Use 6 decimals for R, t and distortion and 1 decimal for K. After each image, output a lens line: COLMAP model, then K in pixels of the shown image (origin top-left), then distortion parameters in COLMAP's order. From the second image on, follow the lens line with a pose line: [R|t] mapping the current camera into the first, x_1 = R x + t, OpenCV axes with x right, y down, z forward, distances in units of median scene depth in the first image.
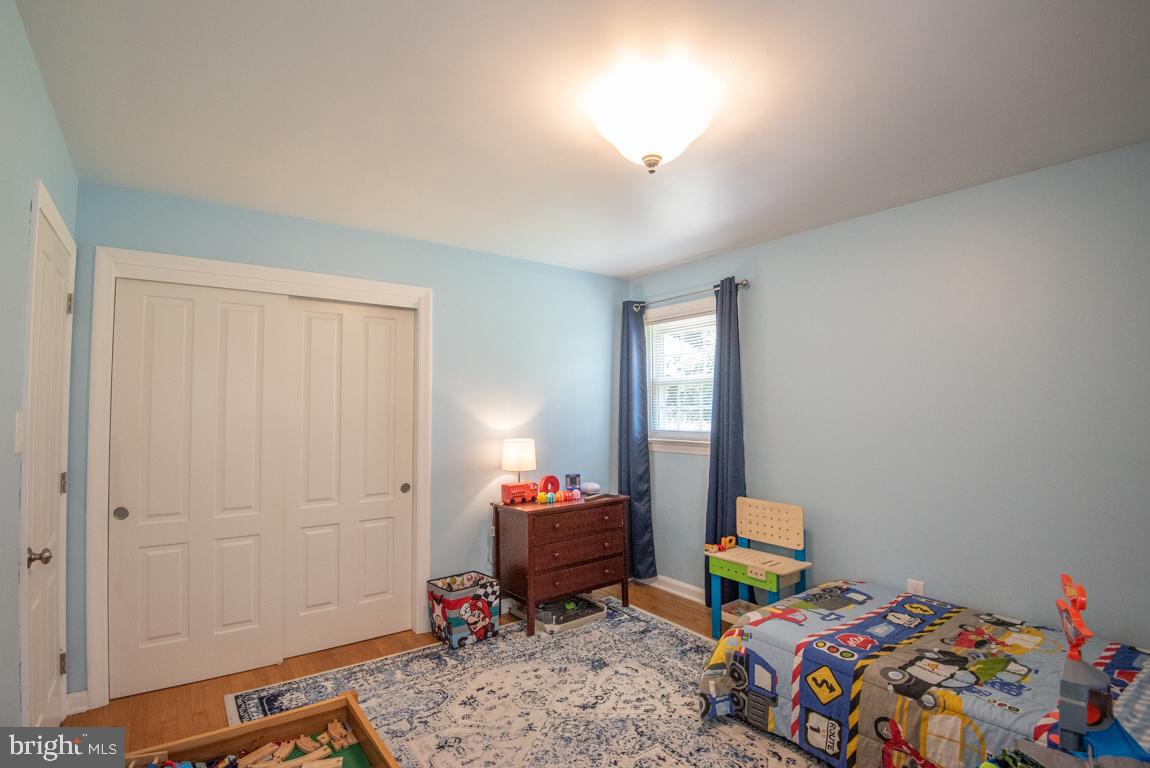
lens RADIAL K [[546.6, 0, 549.3], [0, 546.6, 386.5], [0, 0, 1]] dist [-0.035594, -0.007861]
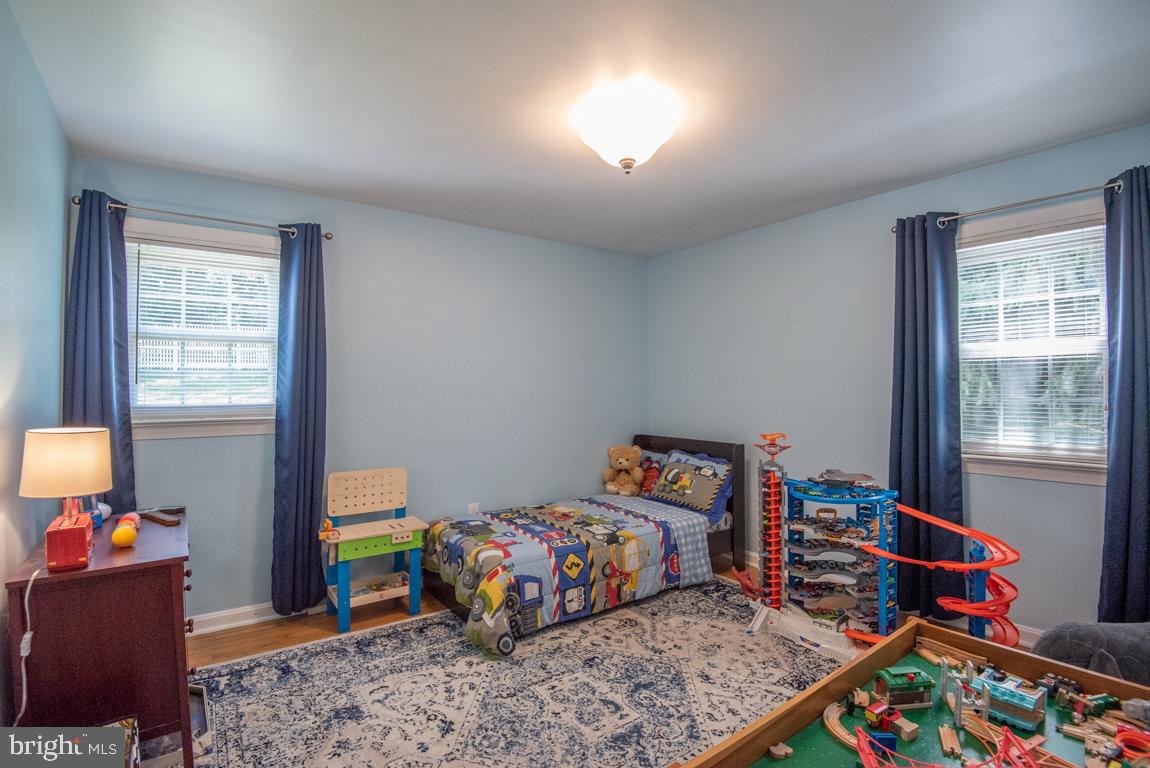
lens RADIAL K [[546.6, 0, 572.7], [0, 546.6, 385.1], [0, 0, 1]] dist [-0.035594, -0.007861]
pose [[-0.028431, 0.011818, 0.999526, -0.821485], [-0.034043, 0.999339, -0.012784, 0.081841], [-0.999016, -0.034391, -0.028010, 0.919888]]
